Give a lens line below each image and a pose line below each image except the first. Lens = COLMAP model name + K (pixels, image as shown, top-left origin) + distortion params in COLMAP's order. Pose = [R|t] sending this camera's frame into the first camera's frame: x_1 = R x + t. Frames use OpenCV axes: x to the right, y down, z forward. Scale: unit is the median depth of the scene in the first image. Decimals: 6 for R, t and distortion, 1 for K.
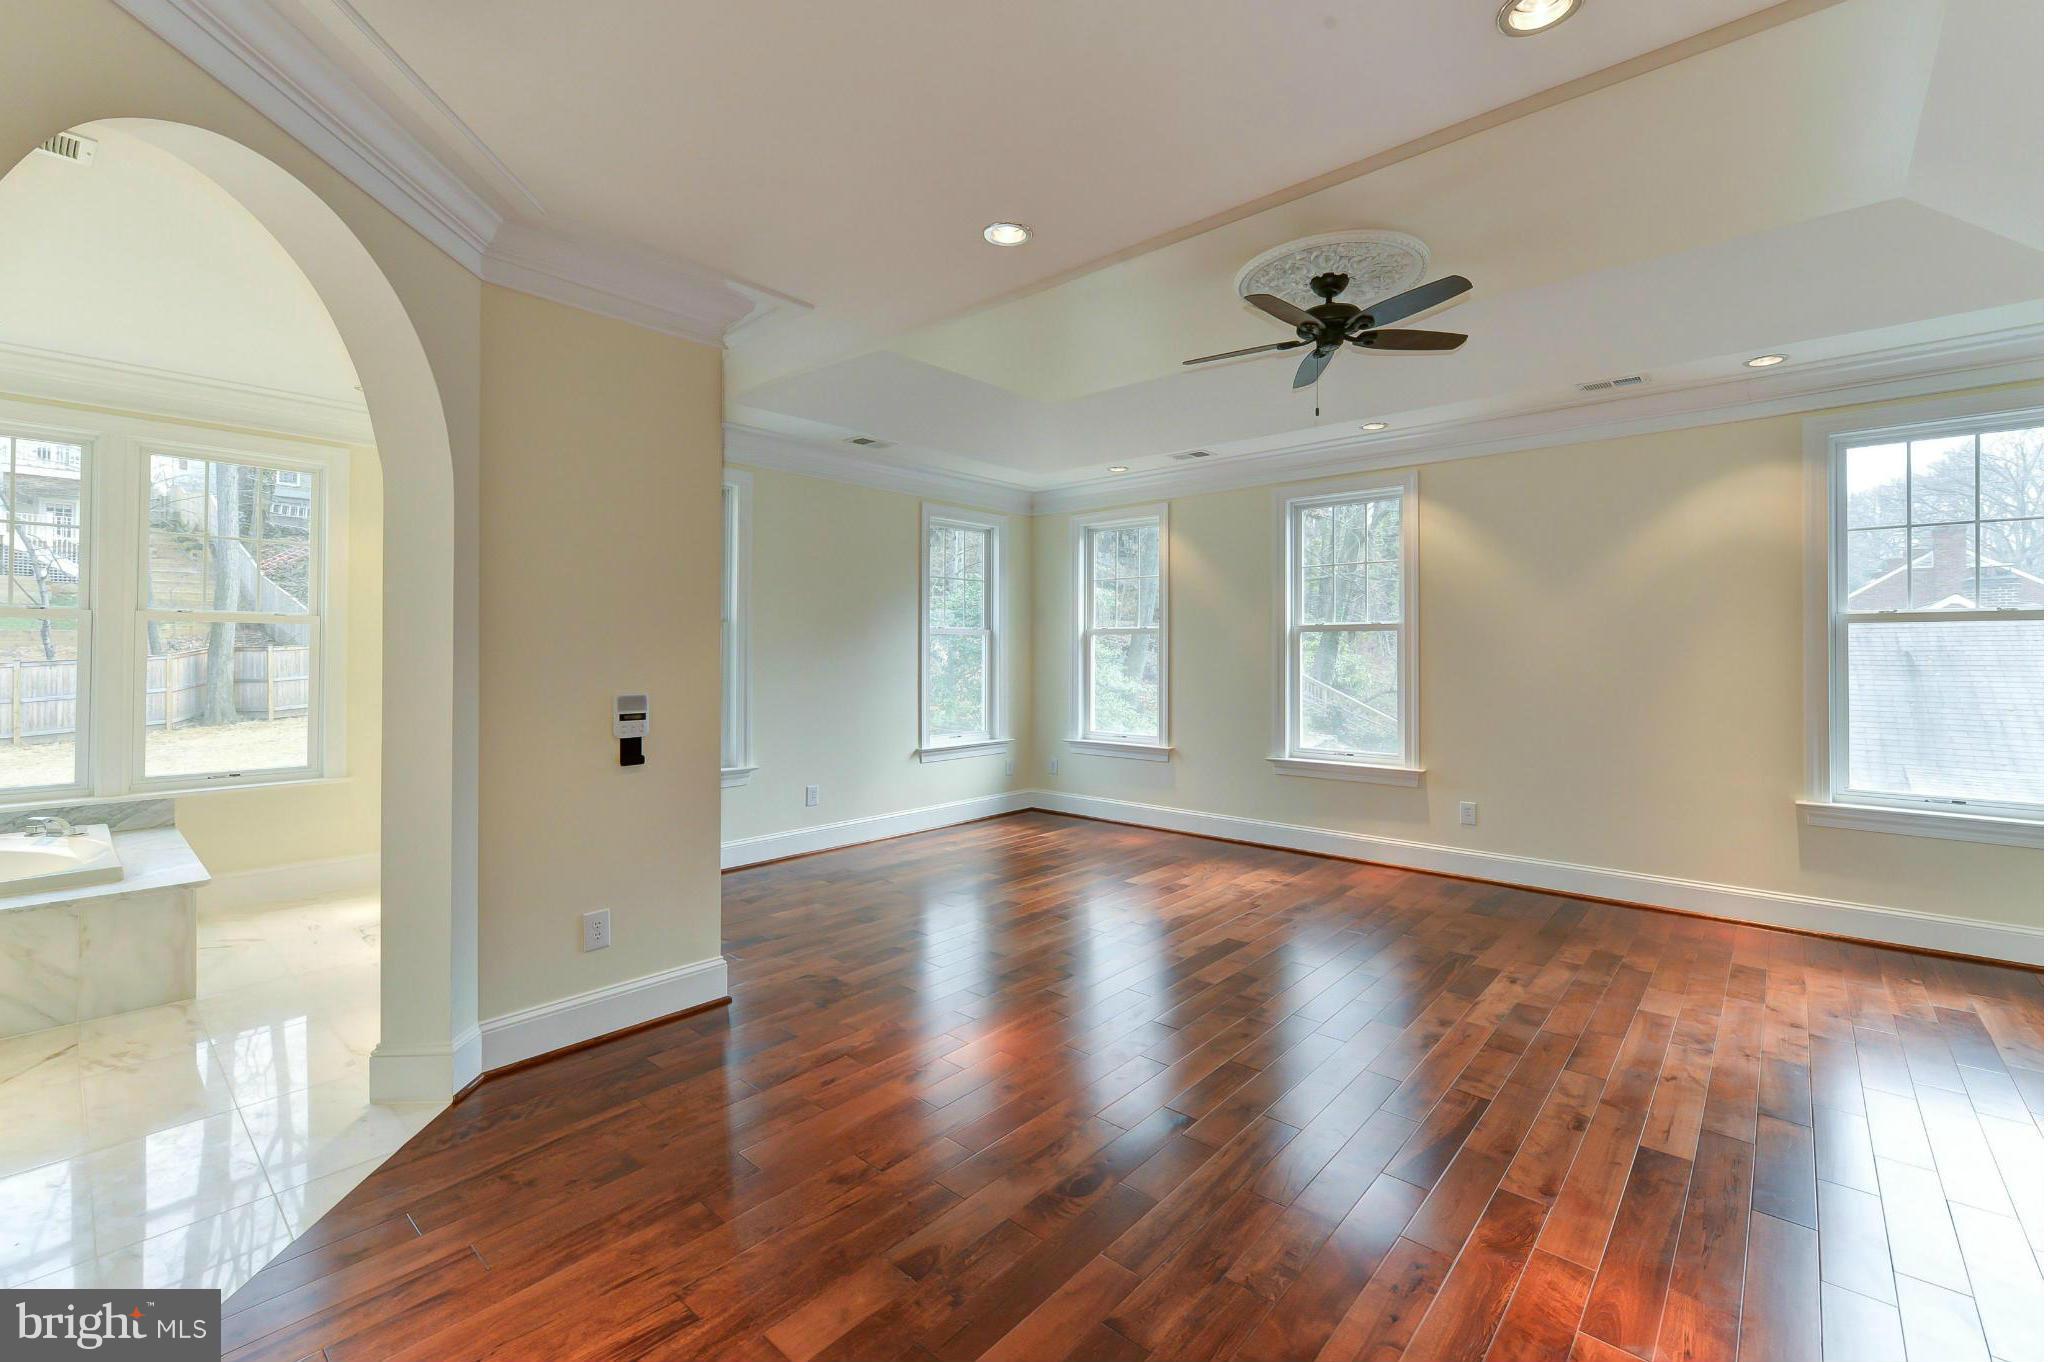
lens RADIAL K [[881.6, 0, 999.8], [0, 881.6, 649.4], [0, 0, 1]] dist [0.001140, 0.000206]
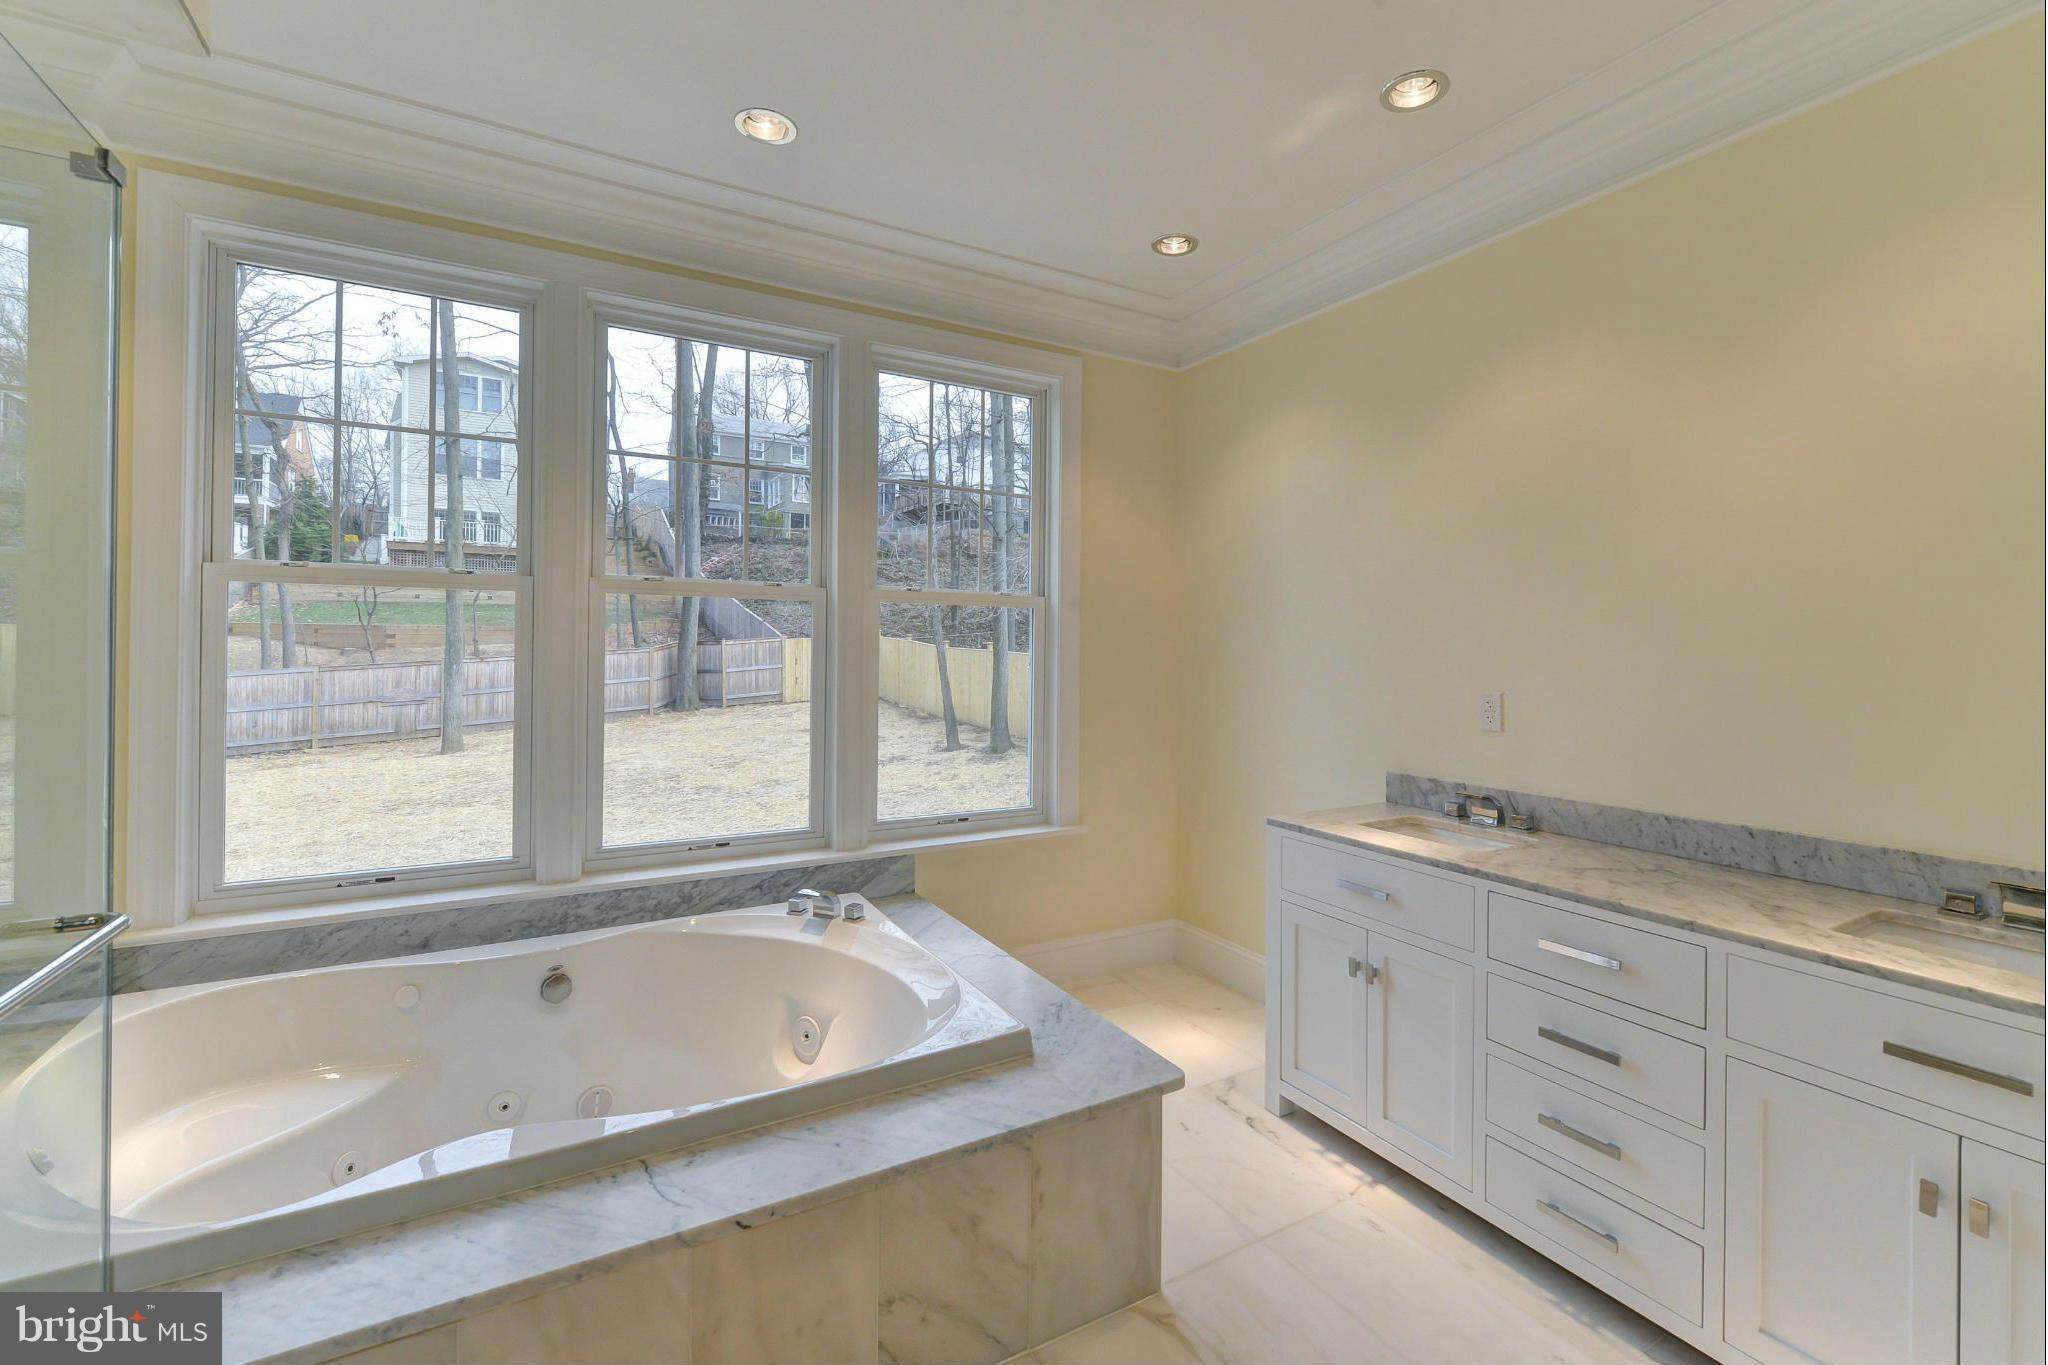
lens RADIAL K [[871.5, 0, 1002.6], [0, 871.5, 643.4], [0, 0, 1]] dist [0.003005, 0.000366]
pose [[0.947160, 0.000560, -0.320762, -0.577825], [-0.000447, 1.000000, 0.000427, -0.000273], [0.320762, -0.000261, 0.947160, 0.324330]]
